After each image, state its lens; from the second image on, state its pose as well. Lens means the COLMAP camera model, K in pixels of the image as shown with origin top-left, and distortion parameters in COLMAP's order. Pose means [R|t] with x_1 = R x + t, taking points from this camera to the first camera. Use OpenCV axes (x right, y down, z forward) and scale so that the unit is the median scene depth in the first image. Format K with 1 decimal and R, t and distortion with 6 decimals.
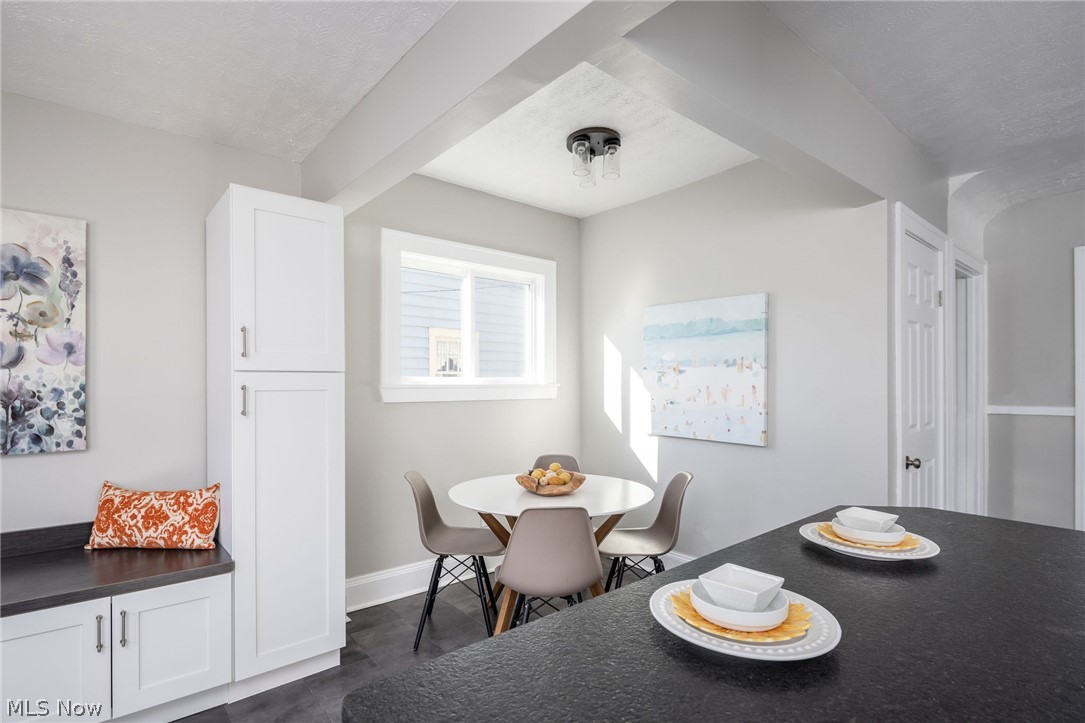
lens RADIAL K [[528.1, 0, 548.6], [0, 528.1, 384.9], [0, 0, 1]] dist [0.002908, -0.004328]
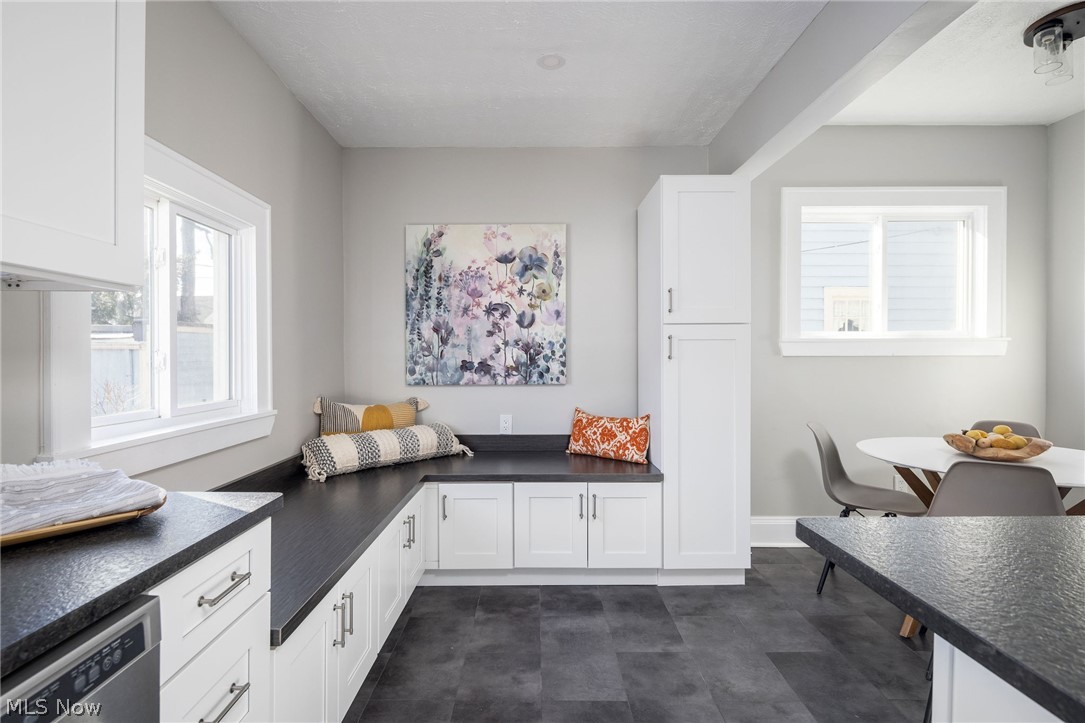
lens RADIAL K [[528.1, 0, 534.9], [0, 528.1, 361.1], [0, 0, 1]] dist [0.002908, -0.004328]
pose [[0.756201, 0.008450, -0.654285, -0.001614], [-0.002003, 0.999942, 0.010599, 0.045193], [0.654337, -0.006704, 0.756174, -0.140183]]
